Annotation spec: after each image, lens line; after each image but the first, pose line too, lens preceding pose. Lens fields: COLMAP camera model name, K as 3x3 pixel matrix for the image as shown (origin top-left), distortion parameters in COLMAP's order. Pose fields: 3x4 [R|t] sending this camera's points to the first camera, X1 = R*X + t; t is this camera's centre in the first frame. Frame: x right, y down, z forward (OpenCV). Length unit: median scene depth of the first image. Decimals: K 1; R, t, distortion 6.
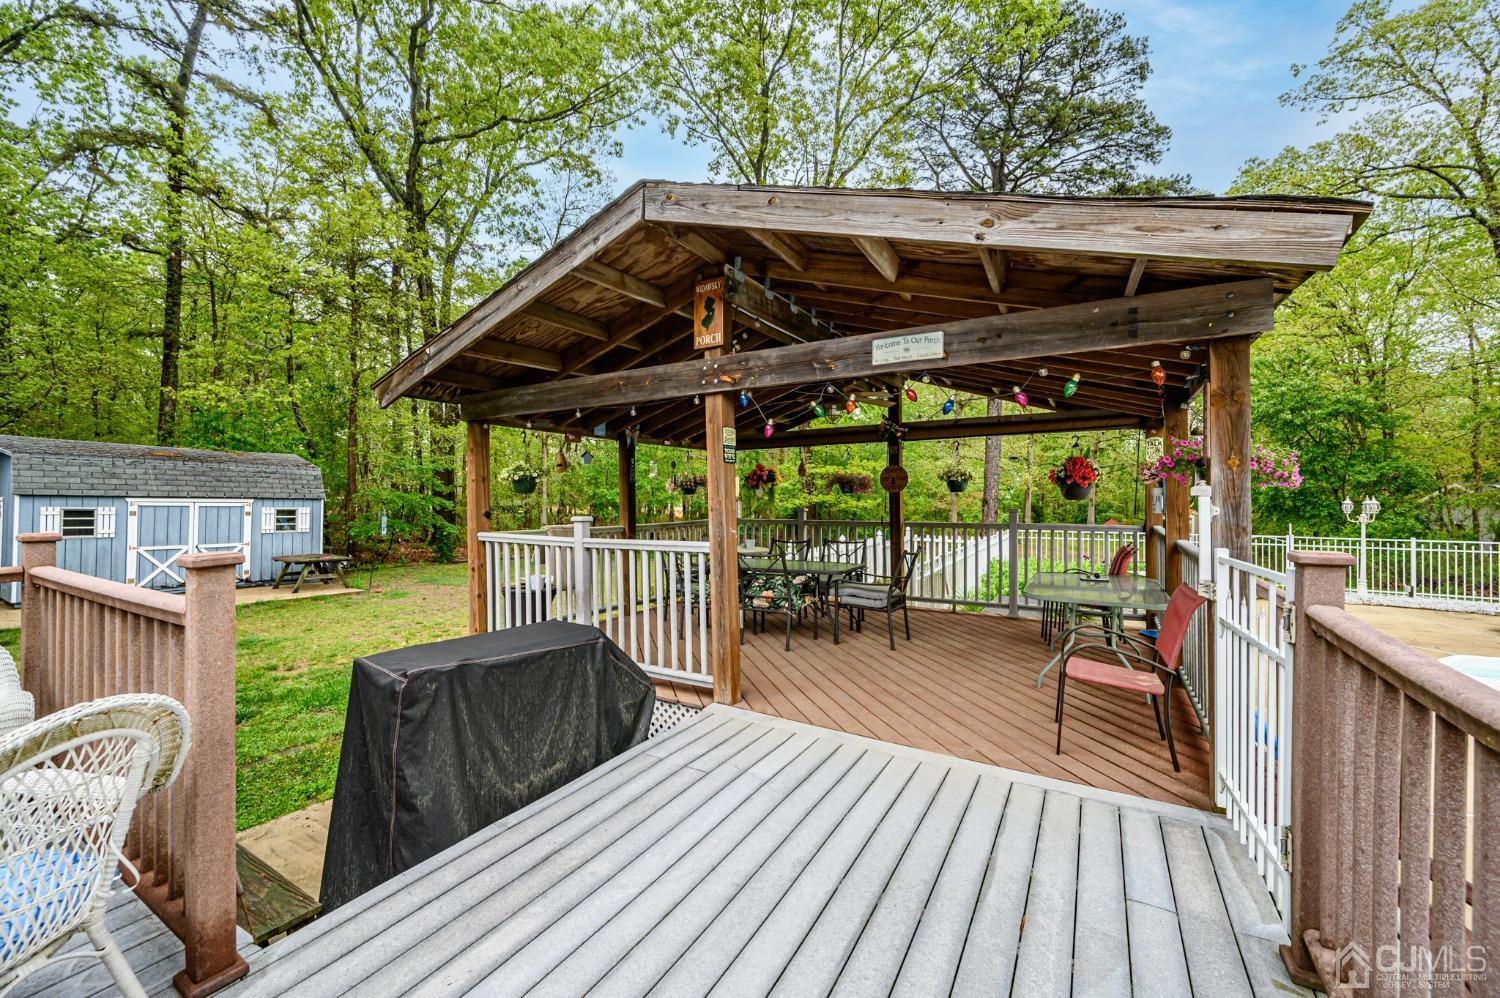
lens RADIAL K [[589.5, 0, 743.2], [0, 589.5, 499.7], [0, 0, 1]] dist [-0.001034, -0.000979]
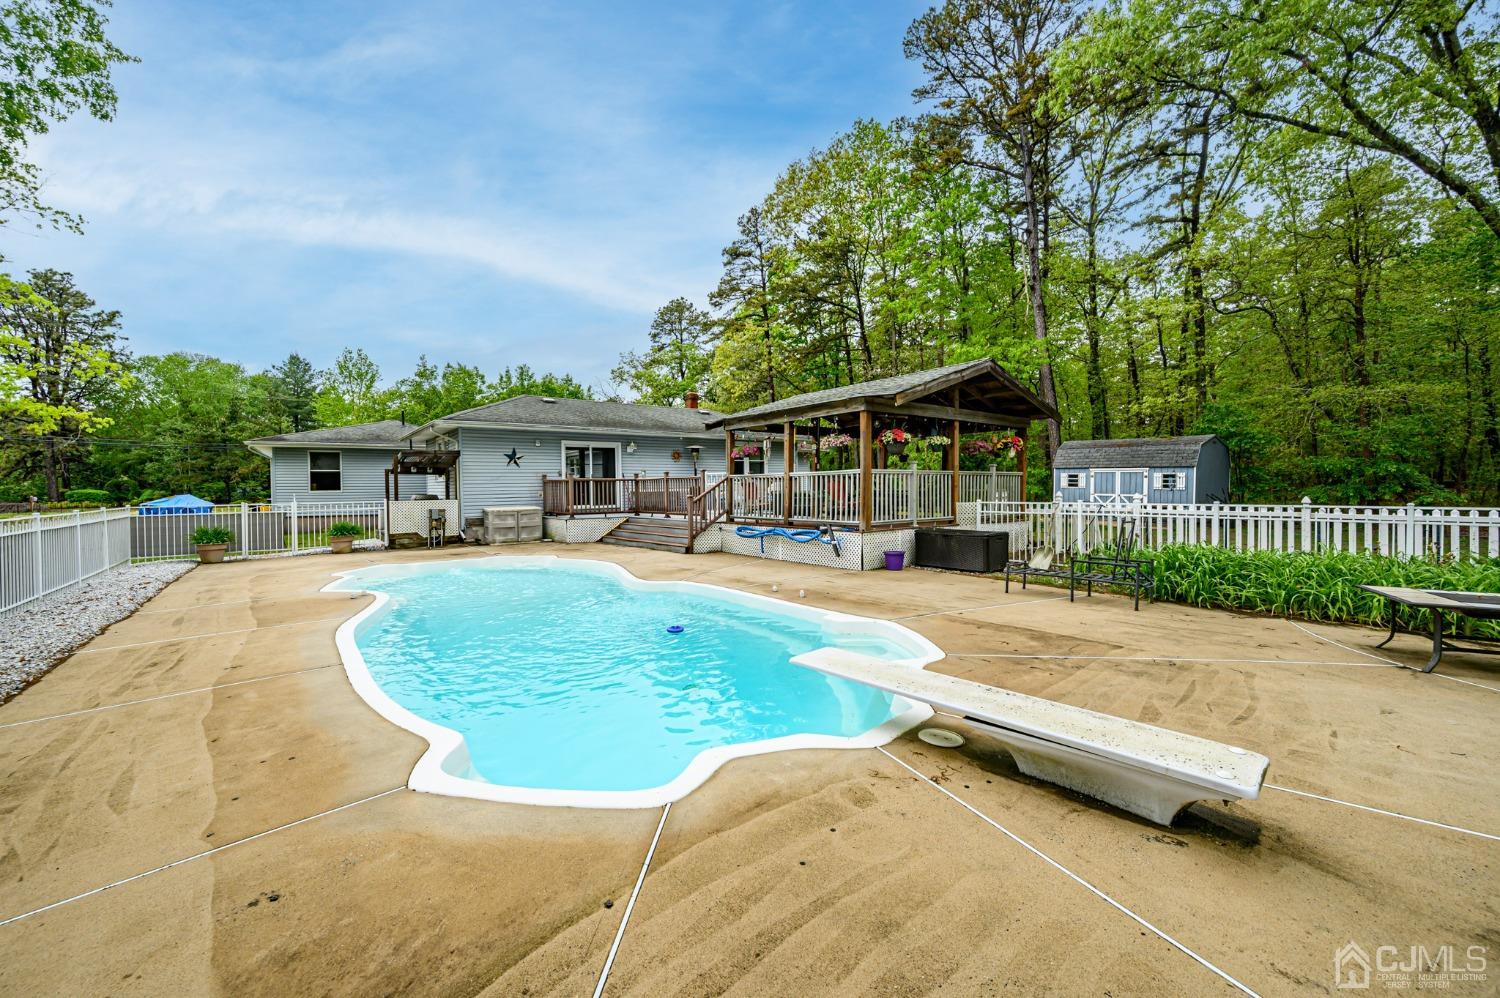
lens RADIAL K [[589.5, 0, 746.6], [0, 589.5, 498.4], [0, 0, 1]] dist [-0.001034, -0.000979]
pose [[-0.362884, 0.024897, -0.931502, 1.219092], [0.006036, 0.999685, 0.024368, 0.042800], [0.931815, 0.003220, -0.362920, 0.652220]]
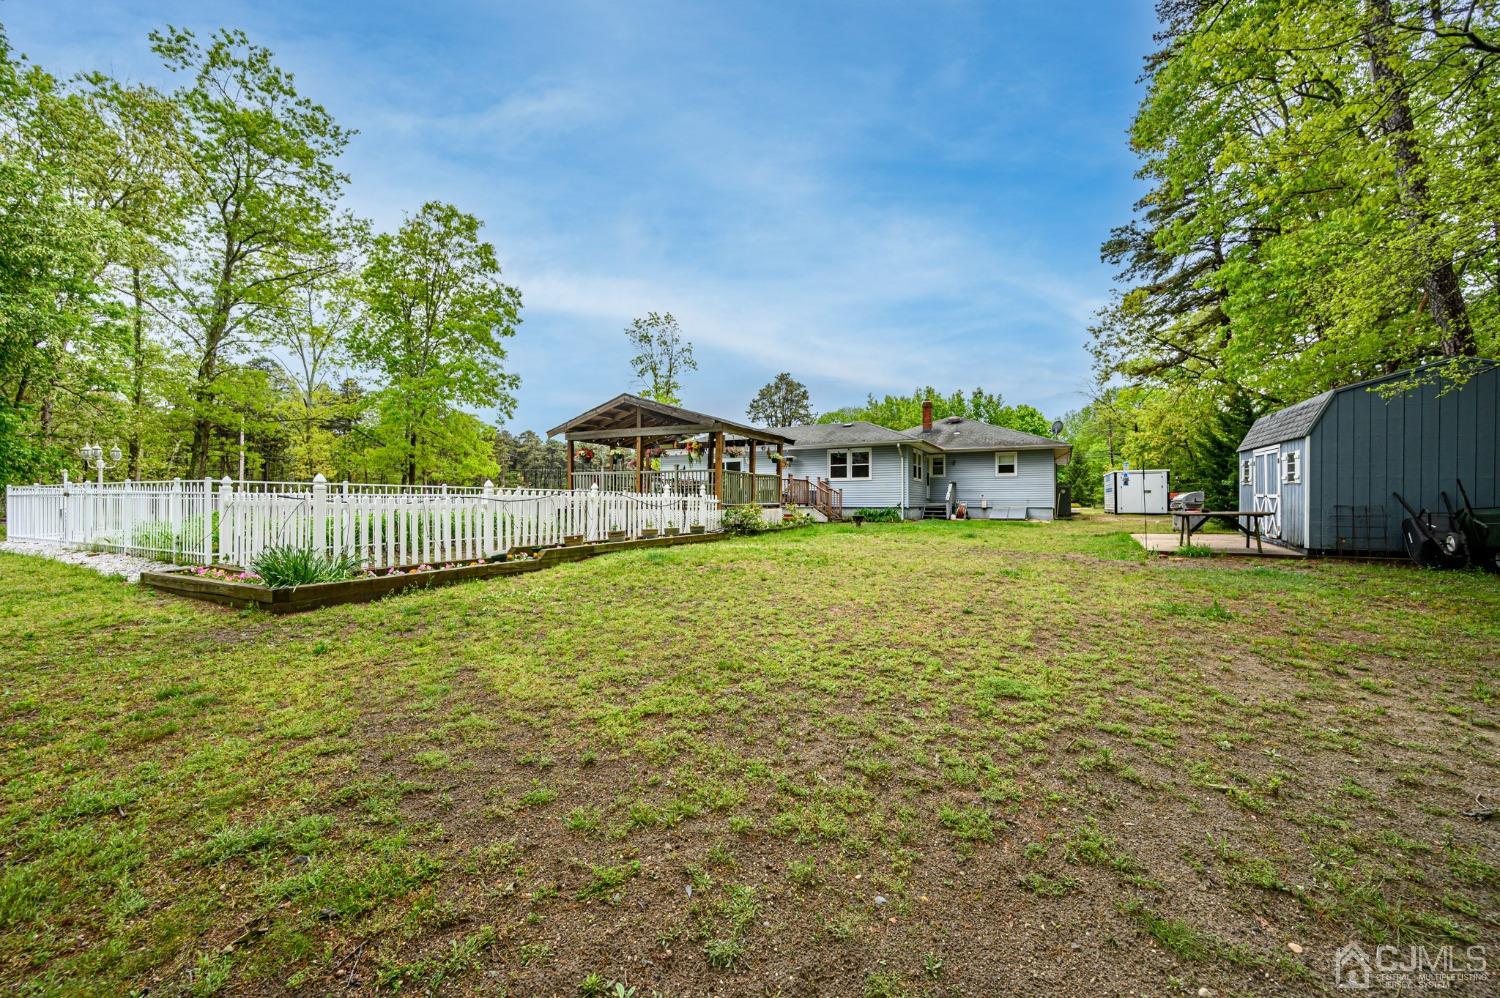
lens RADIAL K [[589.5, 0, 755.1], [0, 589.5, 501.2], [0, 0, 1]] dist [-0.001034, -0.000979]
pose [[-0.997513, 0.002215, -0.070444, -0.018937], [0.001896, 0.999988, 0.004590, 0.089689], [0.070453, 0.004445, -0.997505, 2.077344]]
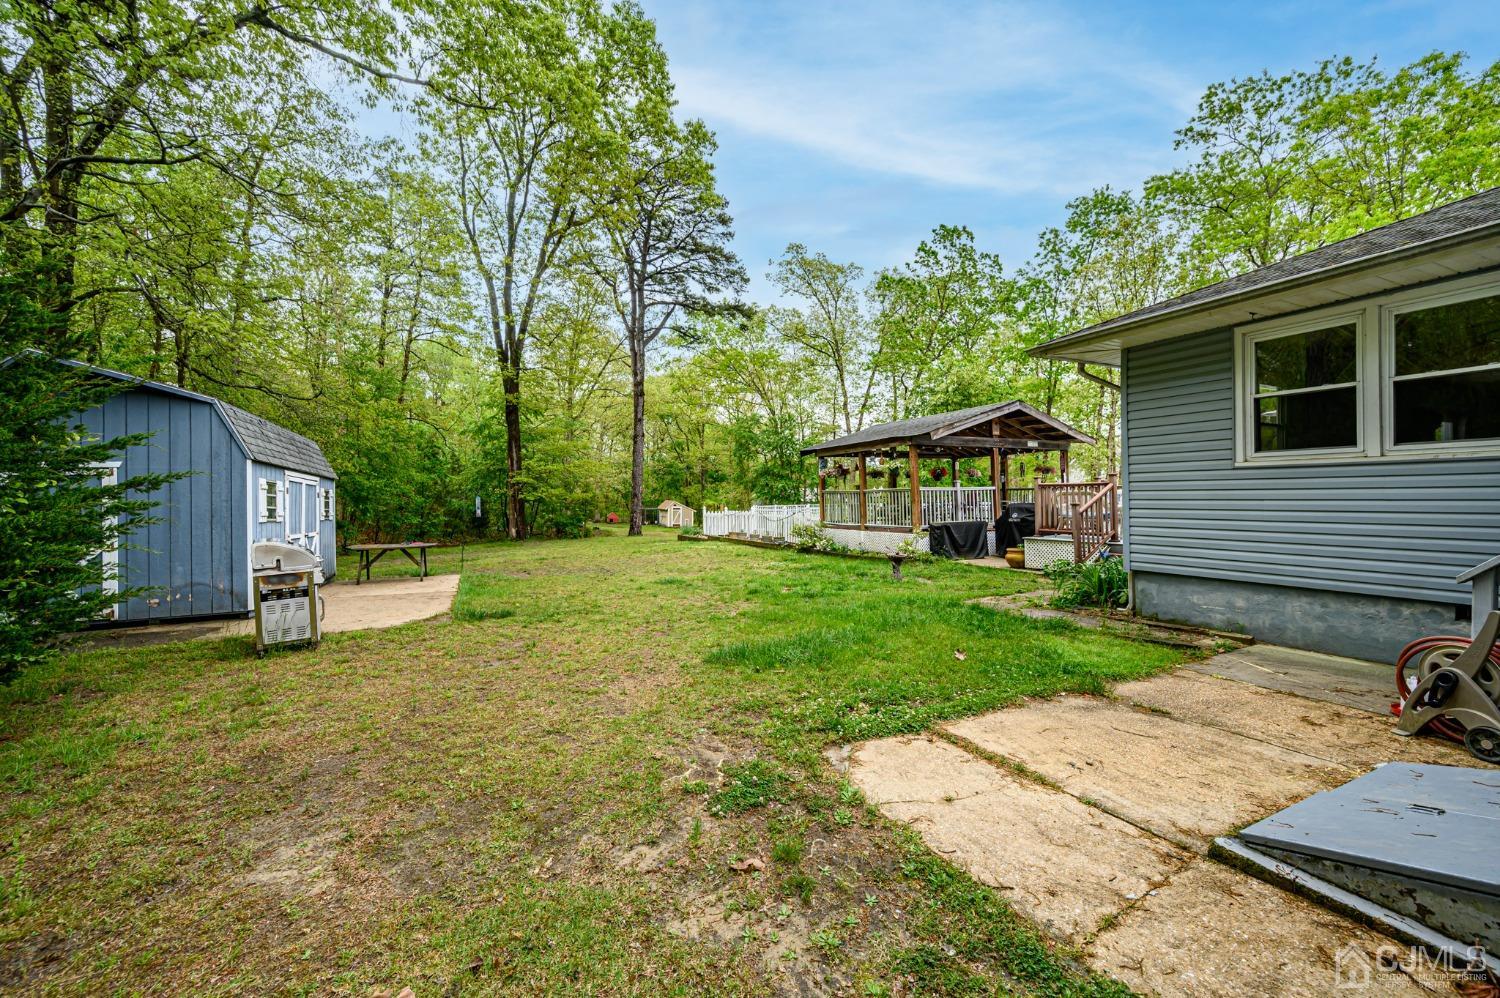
lens RADIAL K [[589.5, 0, 754.6], [0, 589.5, 497.7], [0, 0, 1]] dist [-0.001034, -0.000979]
pose [[0.544075, 0.000605, 0.839036, -1.339849], [0.009955, 0.999925, -0.007176, 0.054376], [-0.838977, 0.012257, 0.544028, 0.068576]]
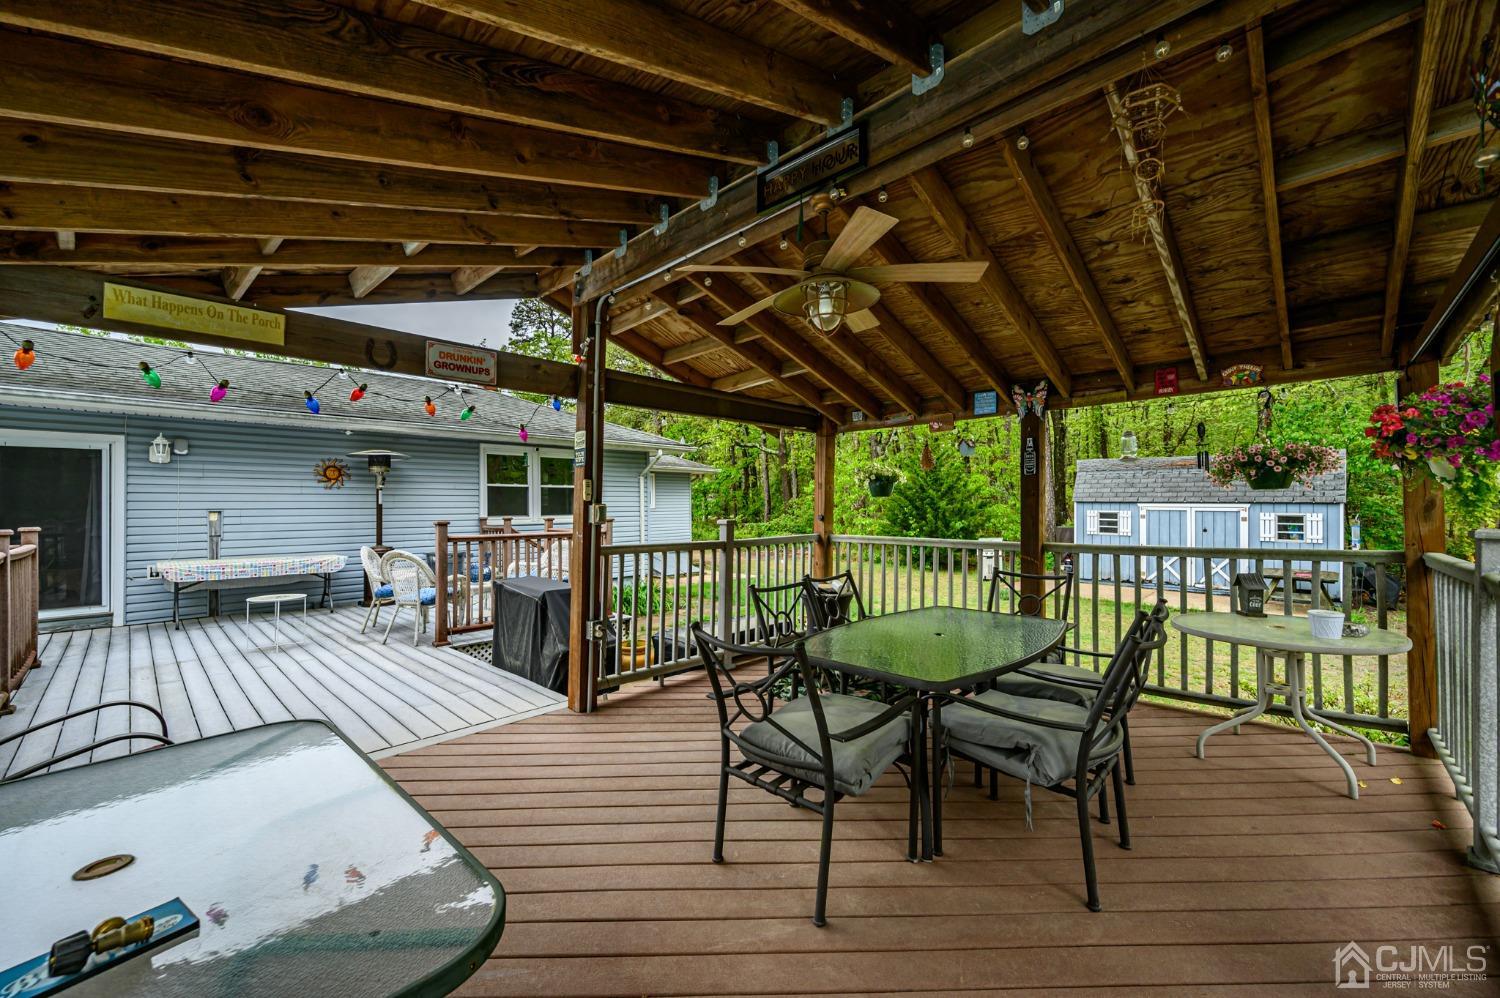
lens RADIAL K [[589.5, 0, 749.9], [0, 589.5, 496.2], [0, 0, 1]] dist [-0.001034, -0.000979]
pose [[-0.218768, -0.017783, -0.975615, 0.293215], [0.002487, 0.999821, -0.018782, 0.002654], [0.975774, -0.006535, -0.218684, 0.497564]]
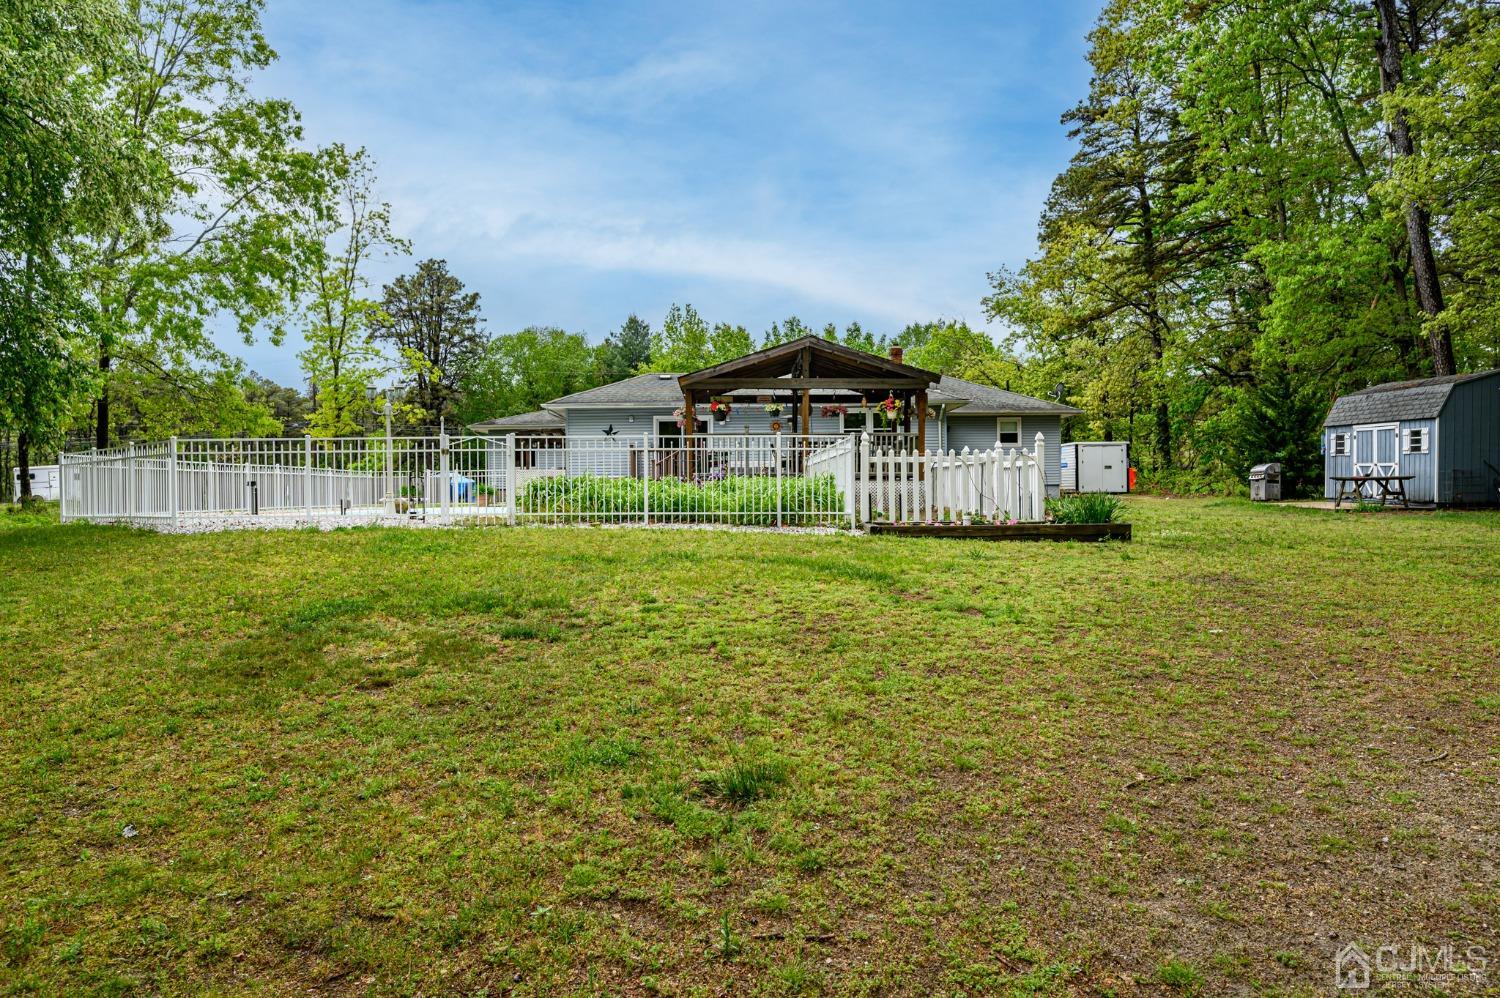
lens RADIAL K [[1095.9, 0, 742.3], [0, 1095.9, 497.3], [0, 0, 1]] dist [-0.009829, -0.001643]
pose [[-0.845833, 0.009395, -0.533365, 1.395811], [0.005461, 0.999945, 0.008954, 0.128606], [0.533420, 0.004661, -0.845838, 2.345366]]
